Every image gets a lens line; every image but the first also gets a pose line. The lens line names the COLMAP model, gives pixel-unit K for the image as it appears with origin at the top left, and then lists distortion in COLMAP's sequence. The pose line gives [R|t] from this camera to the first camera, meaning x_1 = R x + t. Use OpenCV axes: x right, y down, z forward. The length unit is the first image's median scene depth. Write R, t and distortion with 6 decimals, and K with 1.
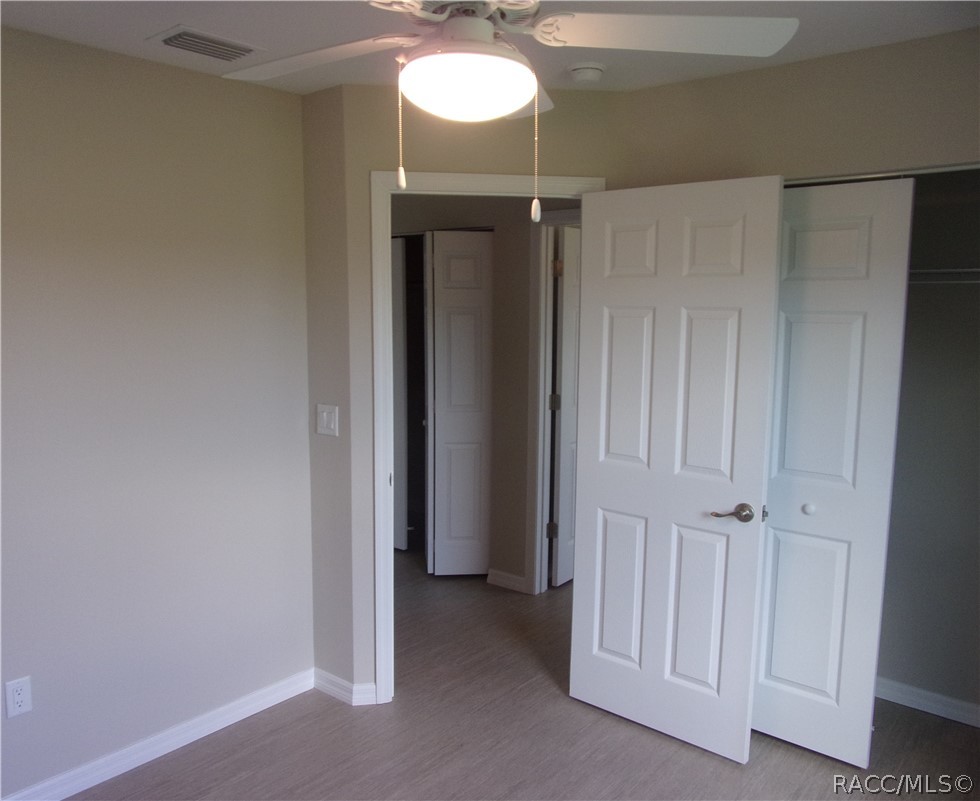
lens RADIAL K [[785.8, 0, 490.0], [0, 785.8, 400.5], [0, 0, 1]] dist [0.006467, 0.001560]
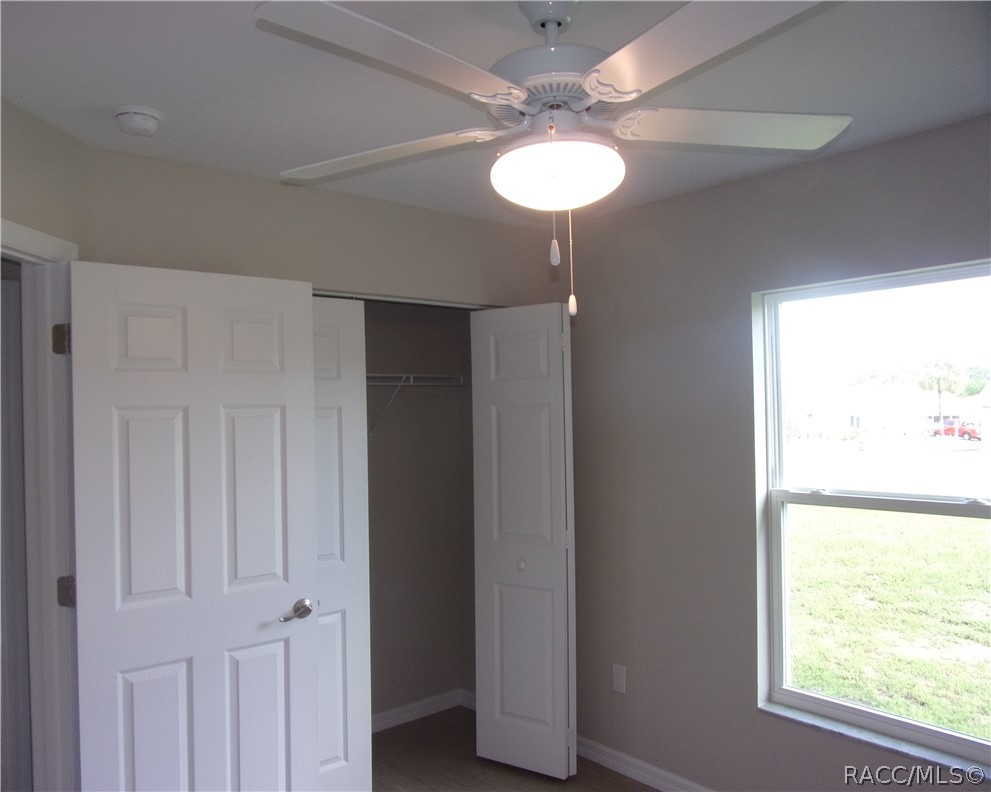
lens RADIAL K [[774.2, 0, 495.5], [0, 774.2, 396.0], [0, 0, 1]] dist [-0.003586, -0.001223]
pose [[0.179910, -0.003414, 0.983677, -0.600832], [0.132022, 0.991030, -0.020707, -0.072499], [-0.974783, 0.133593, 0.178747, 0.549652]]
